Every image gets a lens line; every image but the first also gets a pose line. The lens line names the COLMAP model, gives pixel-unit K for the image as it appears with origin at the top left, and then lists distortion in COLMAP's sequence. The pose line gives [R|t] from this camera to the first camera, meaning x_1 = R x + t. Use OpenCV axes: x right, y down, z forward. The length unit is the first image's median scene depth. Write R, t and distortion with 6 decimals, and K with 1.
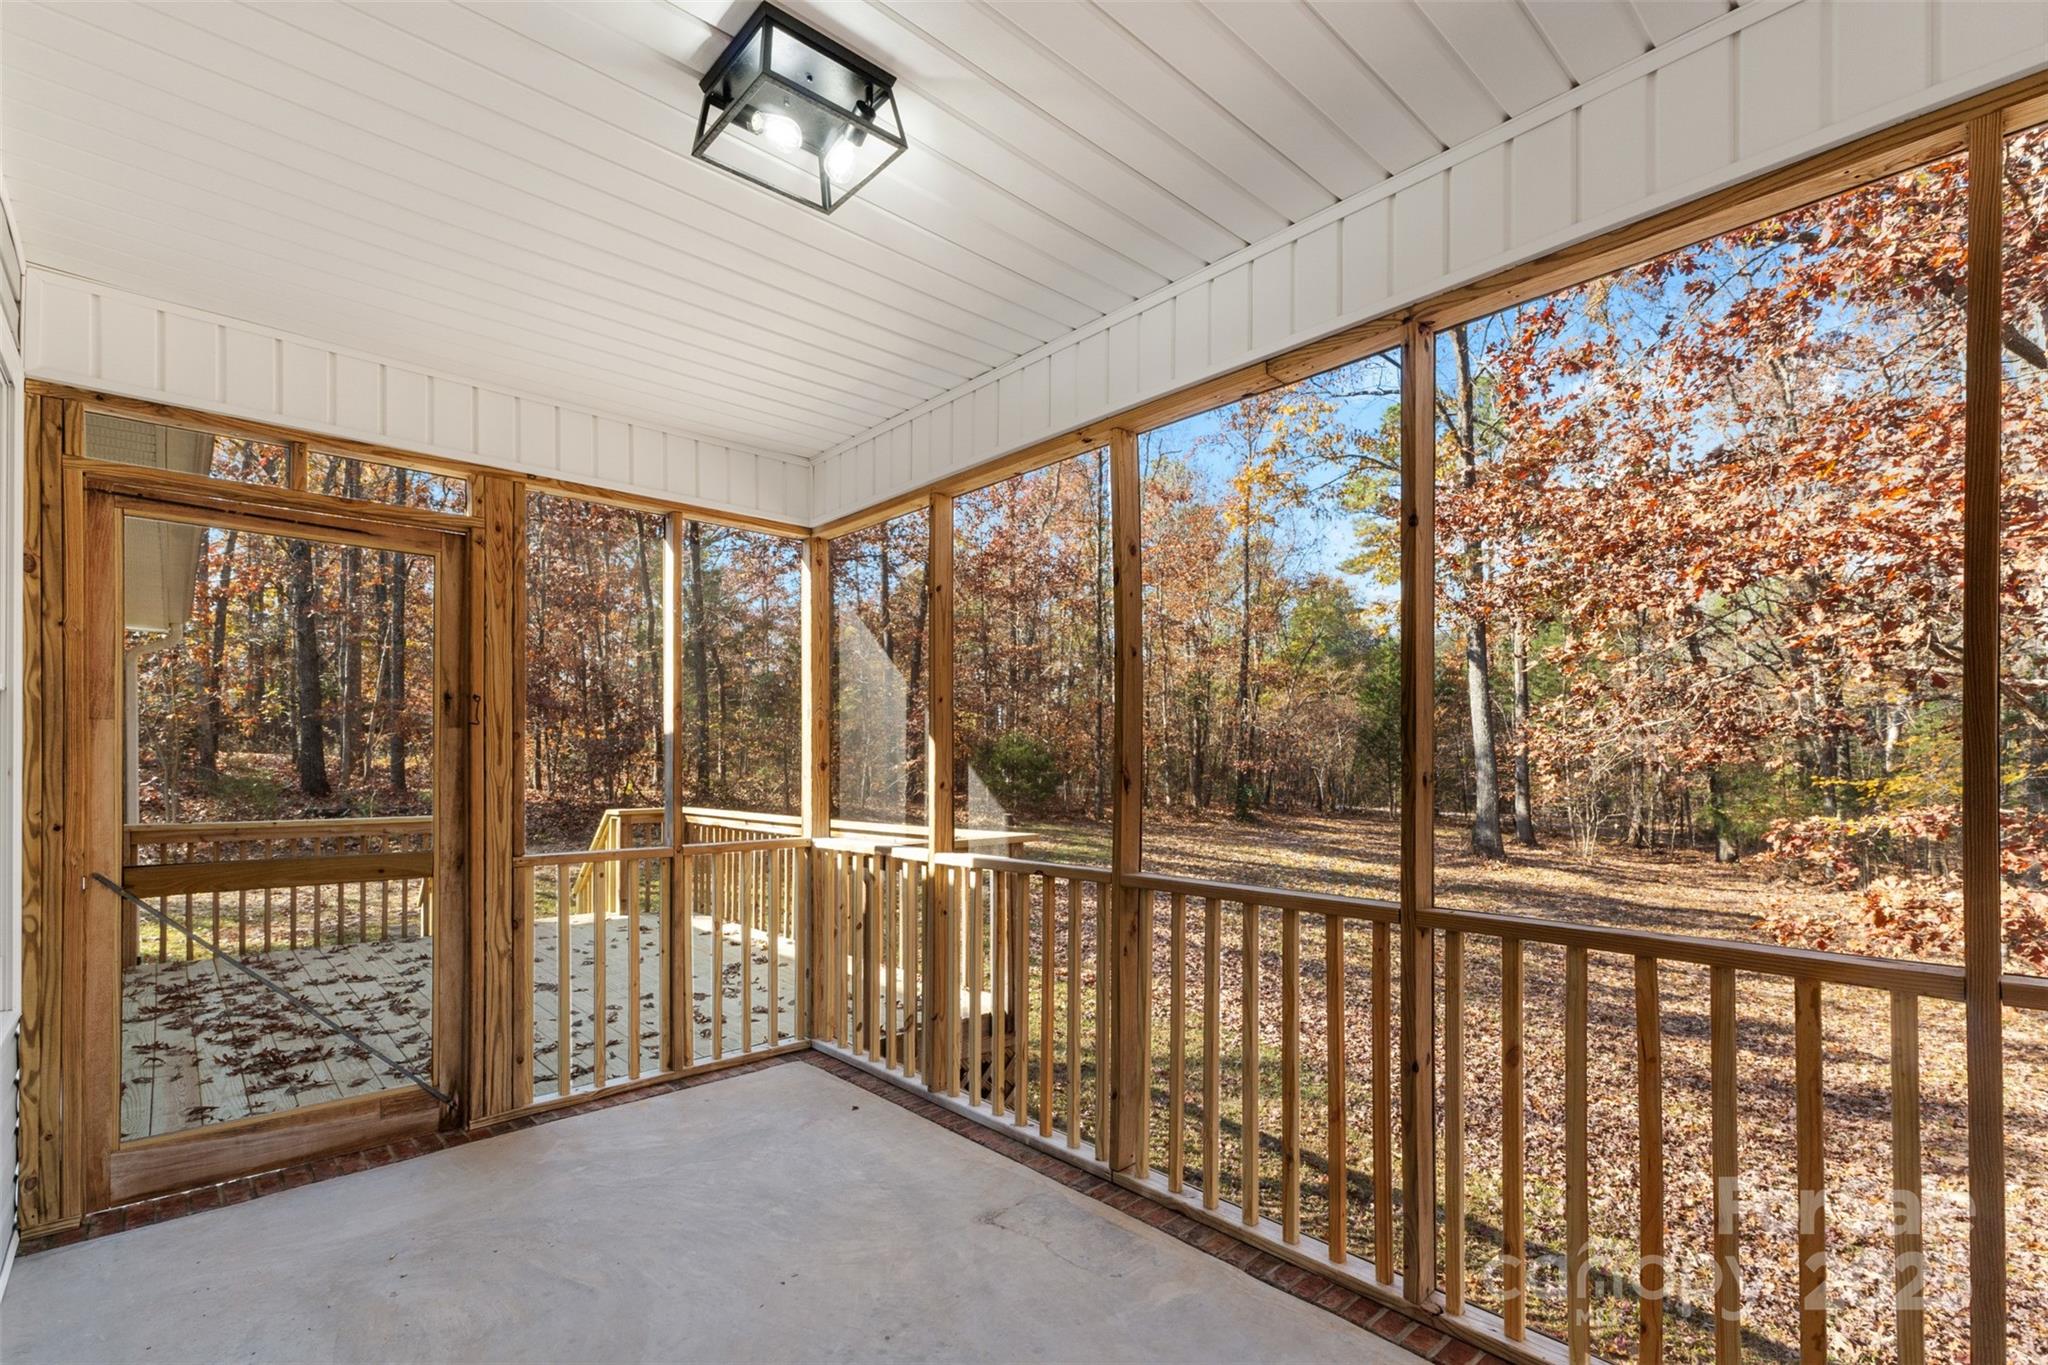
lens RADIAL K [[857.1, 0, 1018.5], [0, 857.1, 736.9], [0, 0, 1]] dist [0.000071, 0.000001]
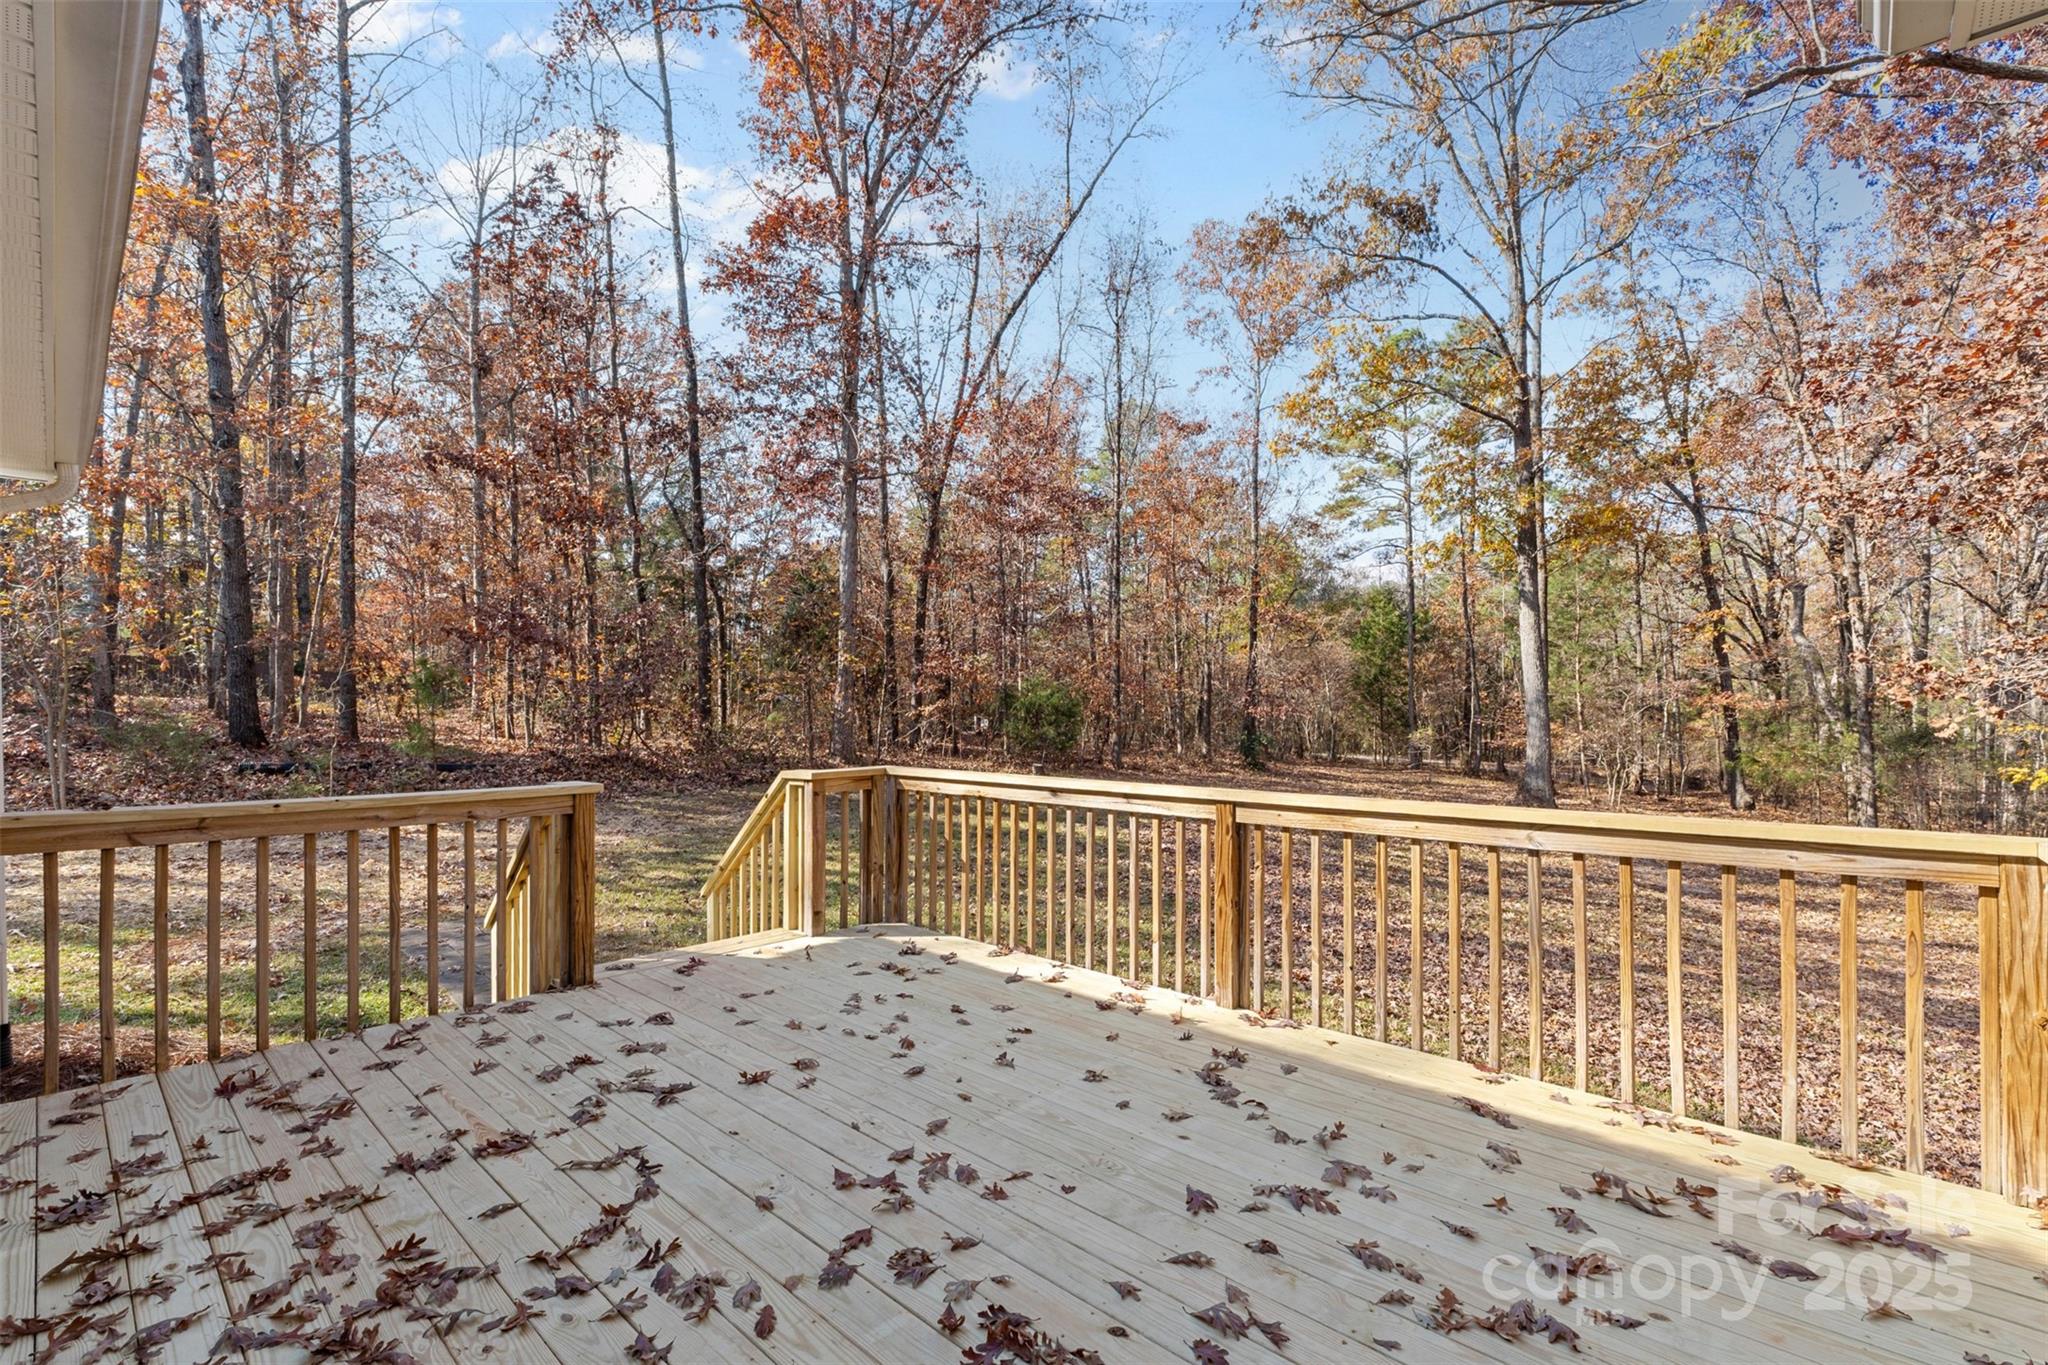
lens RADIAL K [[875.1, 0, 1040.0], [0, 875.1, 696.1], [0, 0, 1]] dist [0.000701, 0.000010]
pose [[0.997927, 0.000951, 0.064354, -0.127552], [-0.001837, 0.999904, 0.013711, 0.007490], [-0.064335, -0.013801, 0.997833, 0.127927]]
